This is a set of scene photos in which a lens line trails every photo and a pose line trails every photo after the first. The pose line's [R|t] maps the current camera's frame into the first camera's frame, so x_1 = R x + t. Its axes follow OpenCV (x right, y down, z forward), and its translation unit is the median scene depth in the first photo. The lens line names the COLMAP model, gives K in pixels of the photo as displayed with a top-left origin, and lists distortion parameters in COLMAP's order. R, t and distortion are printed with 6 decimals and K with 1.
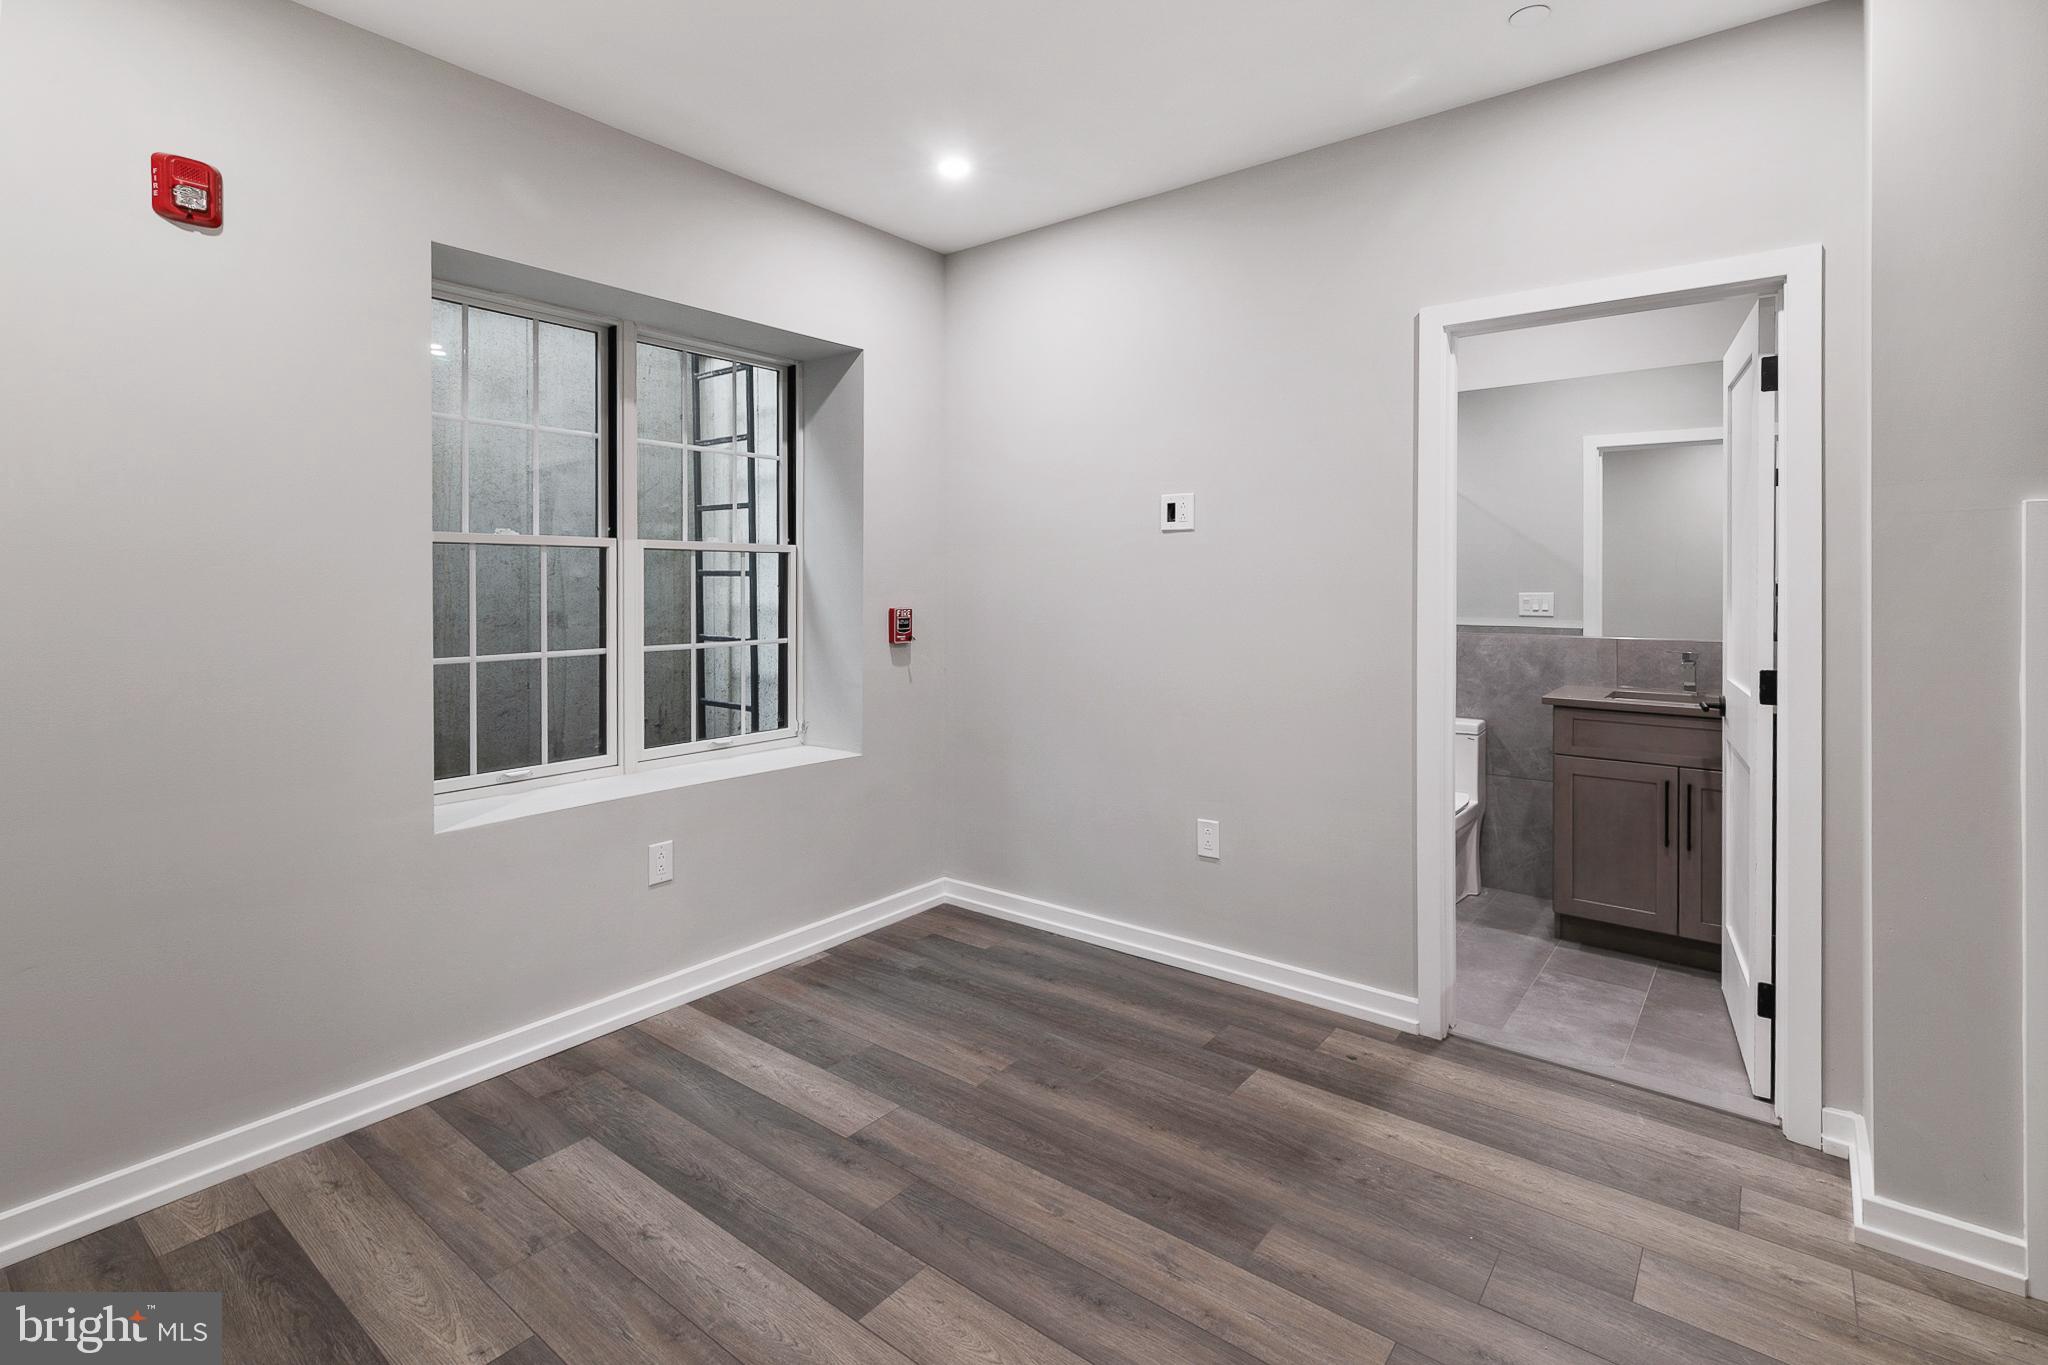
lens RADIAL K [[958.7, 0, 1026.3], [0, 958.7, 580.2], [0, 0, 1]] dist [0.011460, -0.001046]
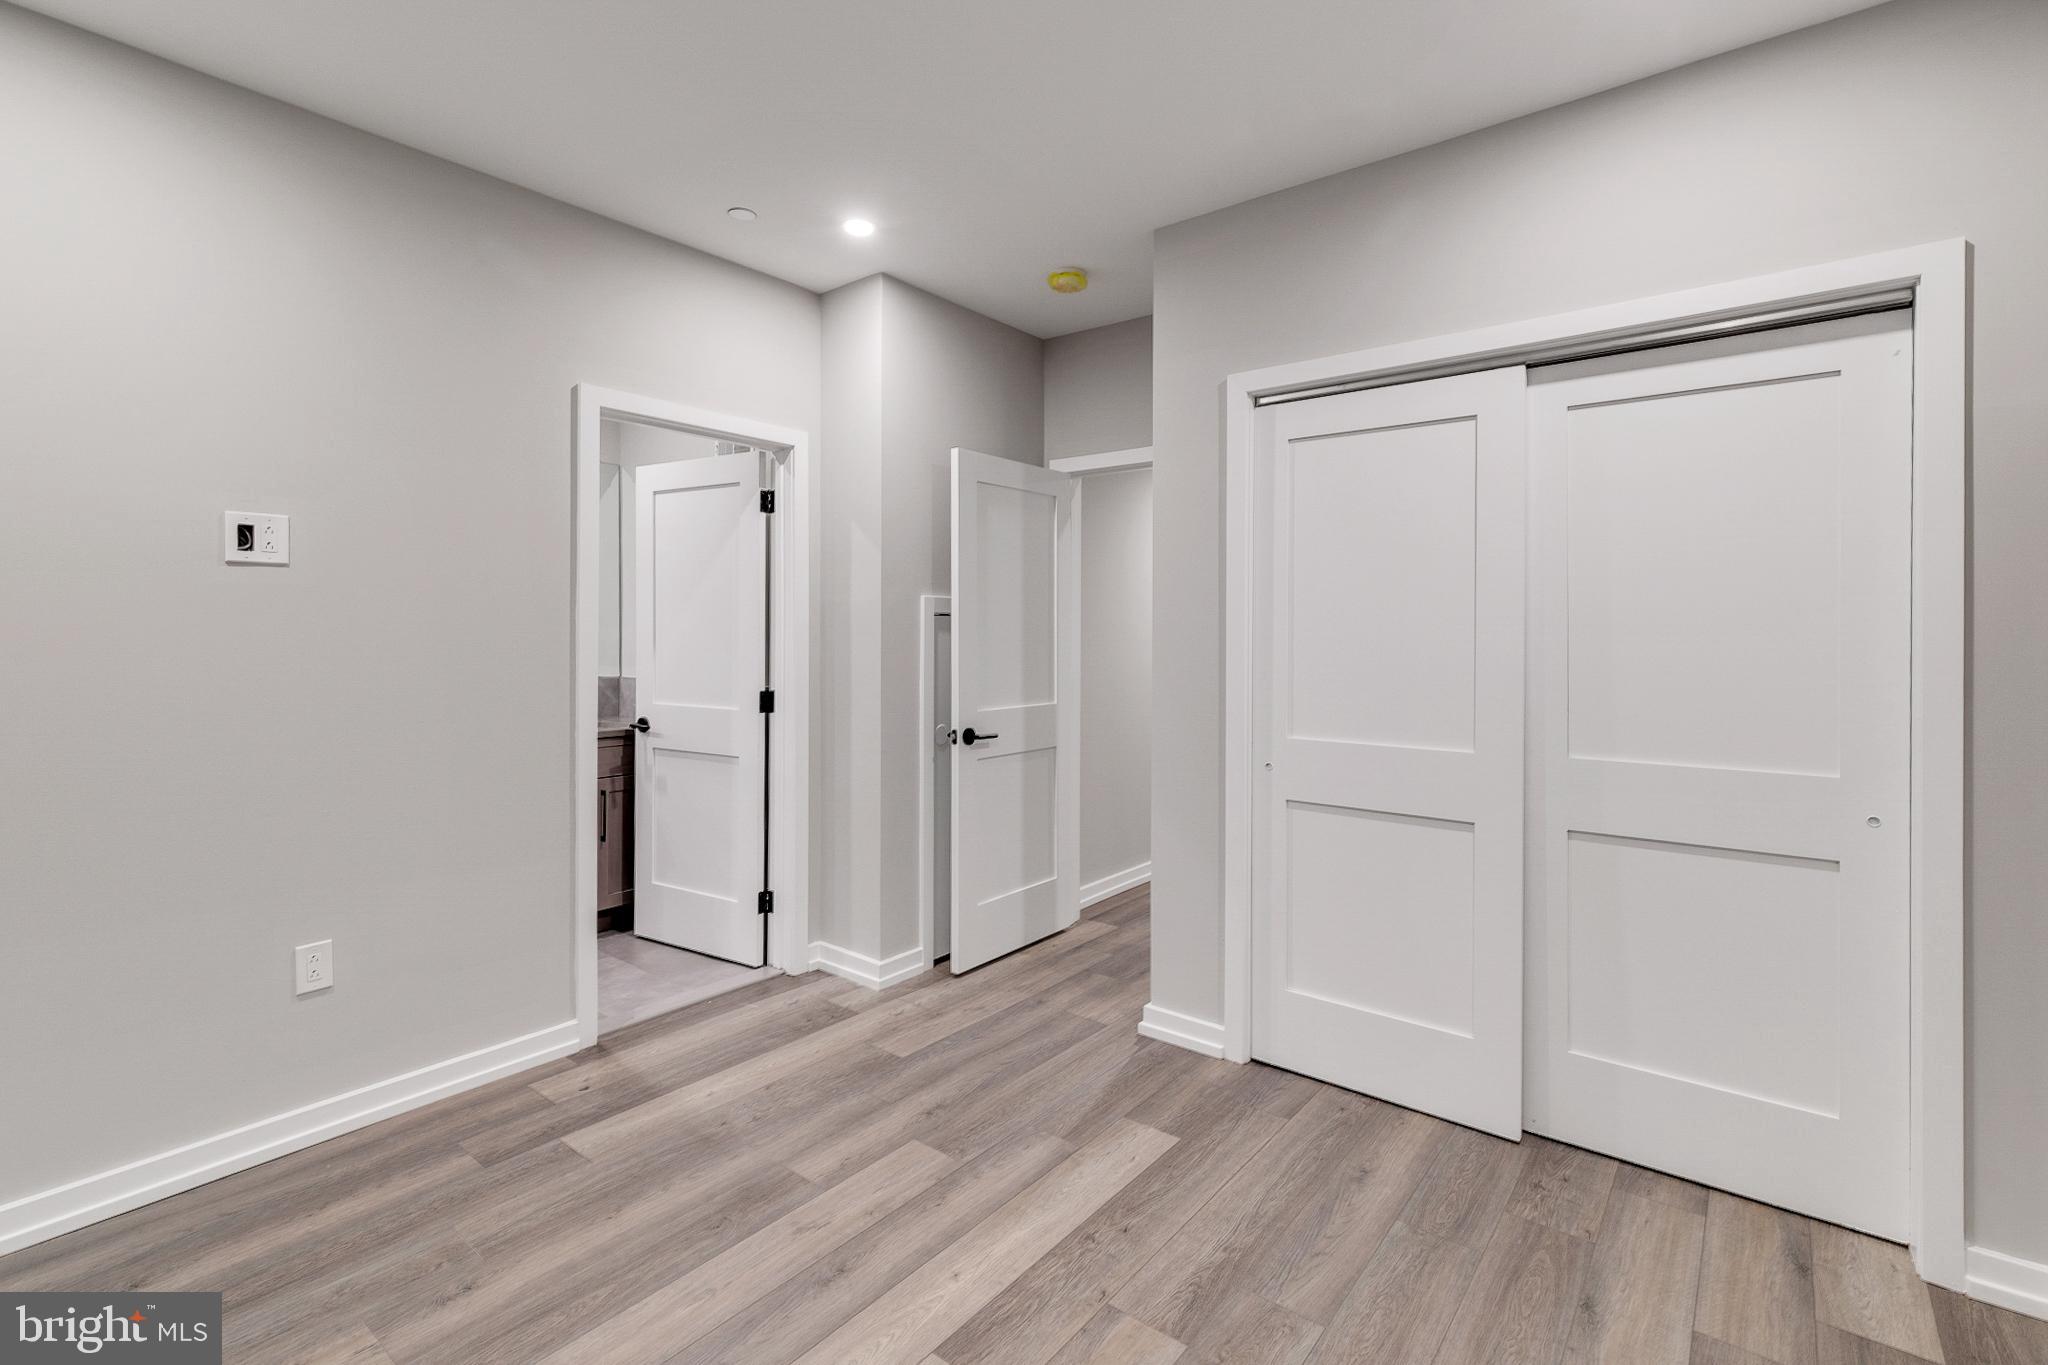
lens RADIAL K [[937.0, 0, 1027.1], [0, 937.0, 631.8], [0, 0, 1]] dist [0.002902, 0.000375]
pose [[0.008925, 0.000806, 0.999960, -0.703874], [-0.003859, 0.999992, -0.000772, -0.002507], [-0.999953, -0.003852, 0.008929, 0.529519]]
